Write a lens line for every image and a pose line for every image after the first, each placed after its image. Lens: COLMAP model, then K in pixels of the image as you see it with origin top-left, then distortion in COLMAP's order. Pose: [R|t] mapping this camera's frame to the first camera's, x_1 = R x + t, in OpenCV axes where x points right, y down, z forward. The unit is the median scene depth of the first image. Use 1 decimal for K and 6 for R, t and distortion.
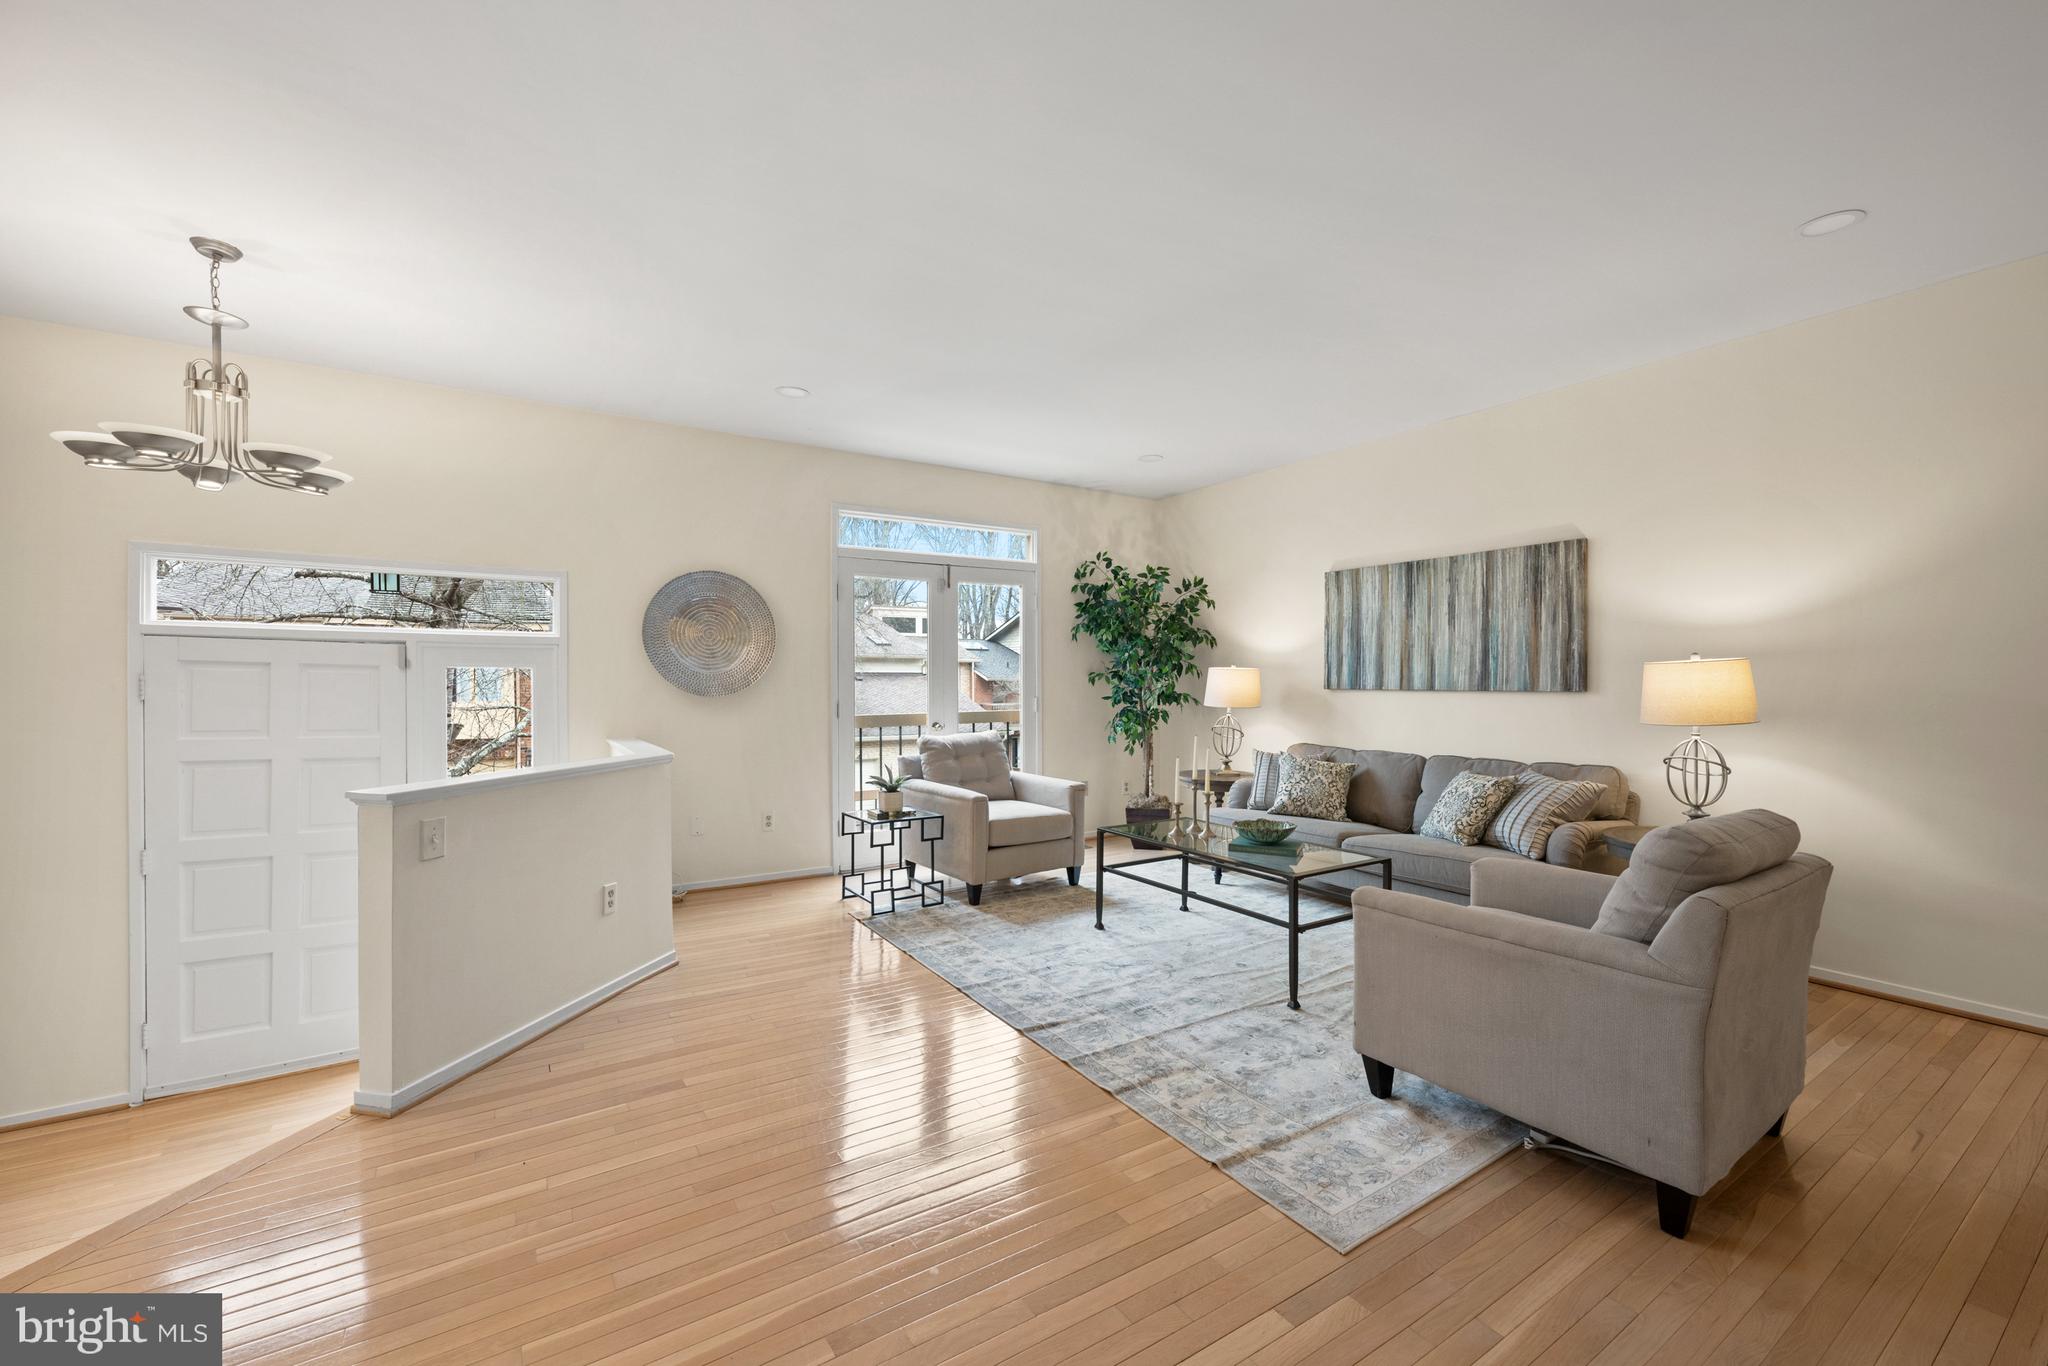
lens RADIAL K [[817.8, 0, 1024.0], [0, 817.8, 683.0], [0, 0, 1]] dist [-0.000205, 0.000259]
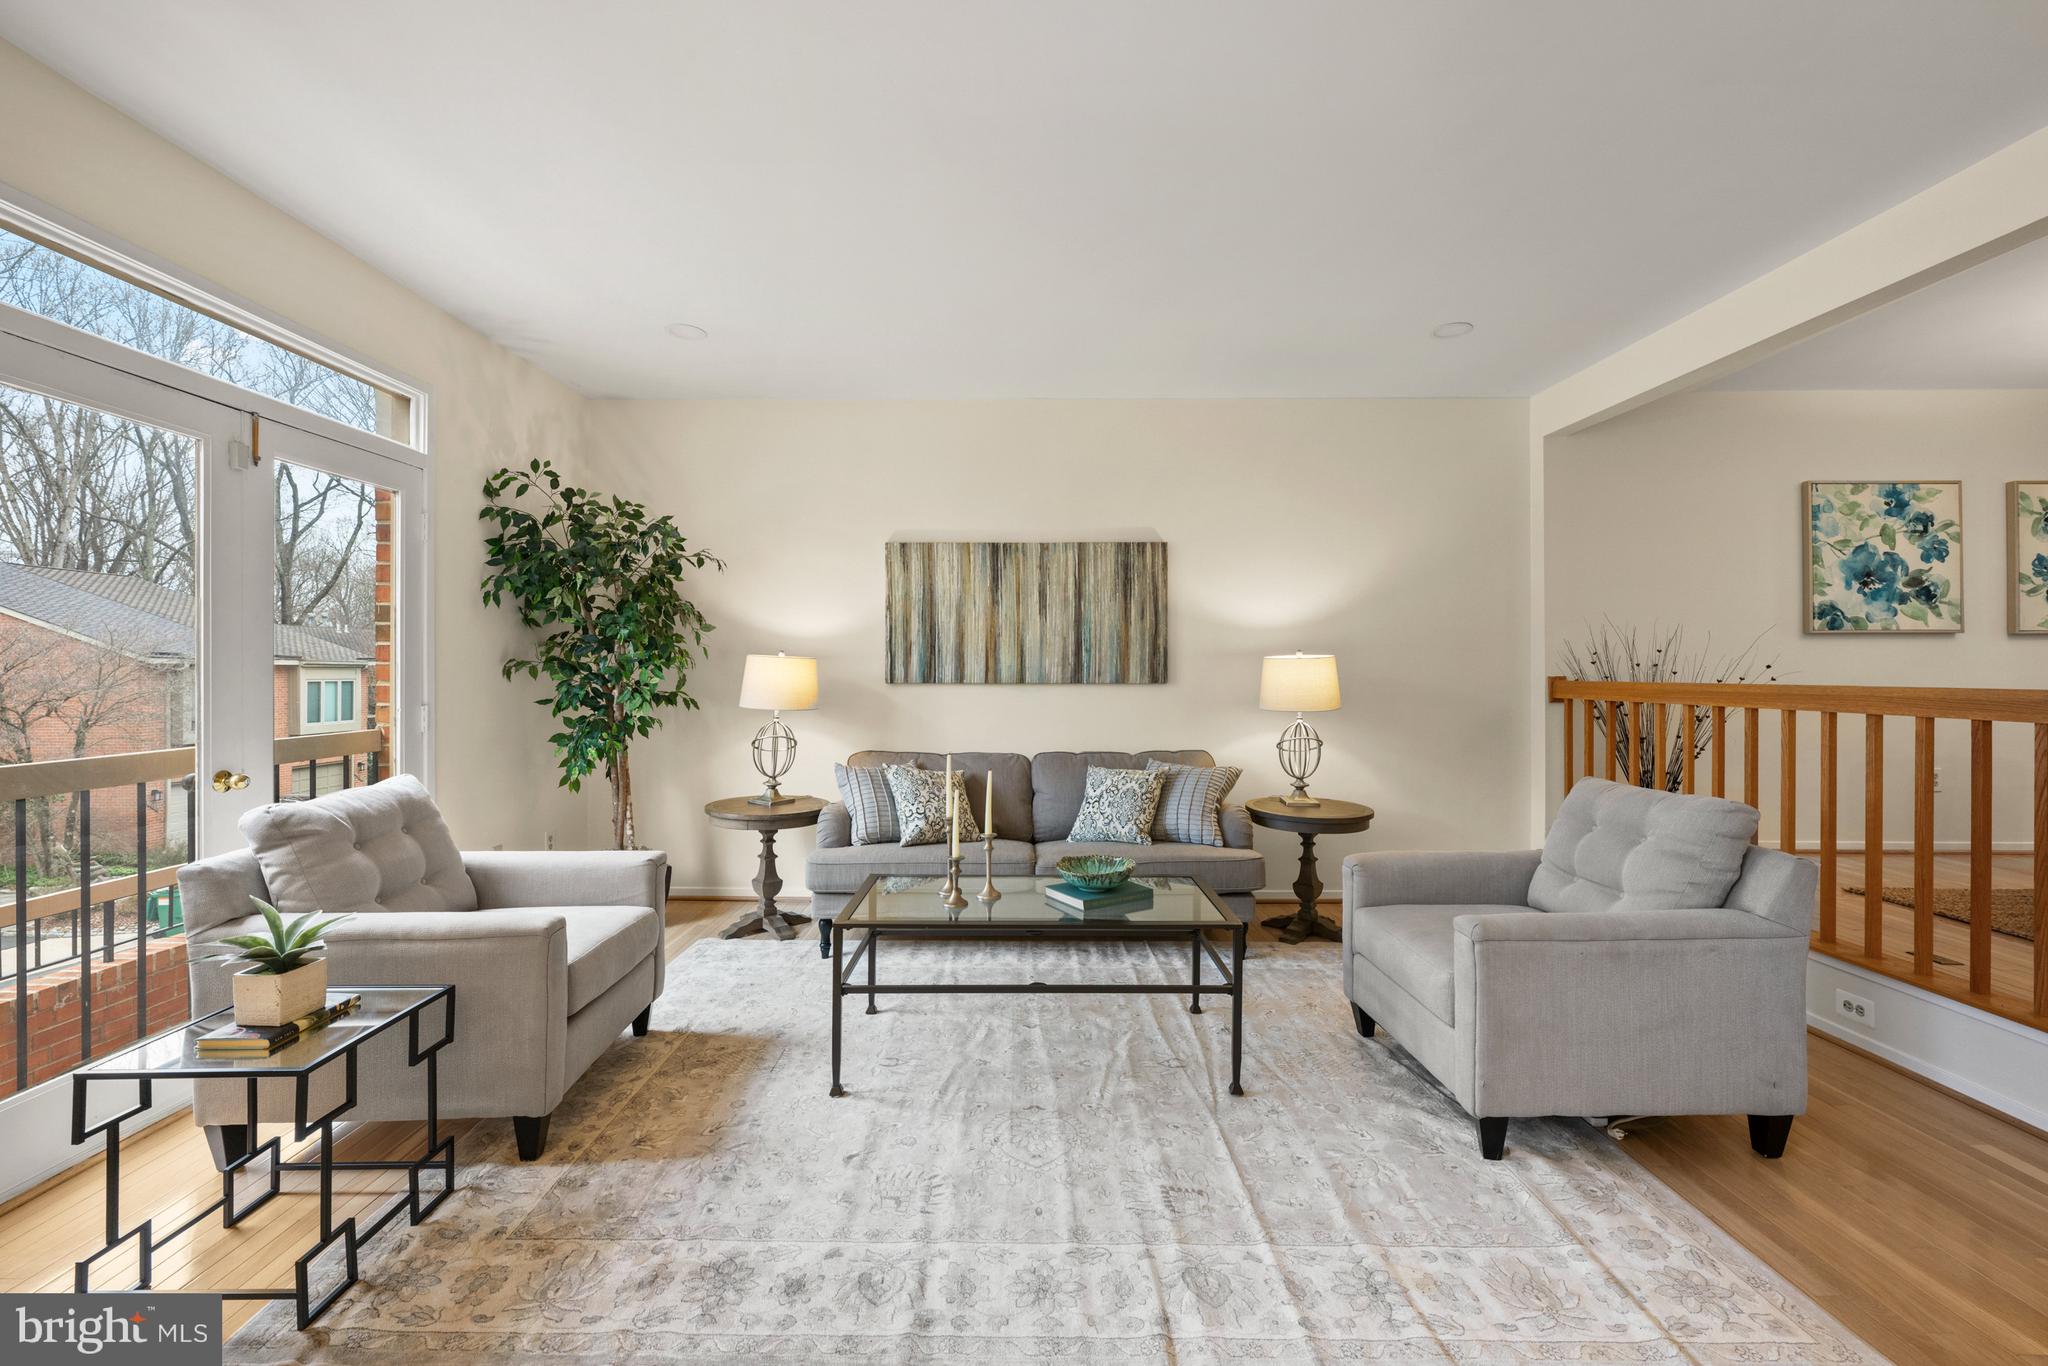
lens RADIAL K [[825.6, 0, 1022.2], [0, 825.6, 661.4], [0, 0, 1]] dist [0.001340, 0.000130]
pose [[0.537026, 0.011618, 0.843486, -0.293588], [0.002844, 0.999875, -0.015582, -0.001375], [-0.843561, 0.010767, 0.536926, 0.486321]]
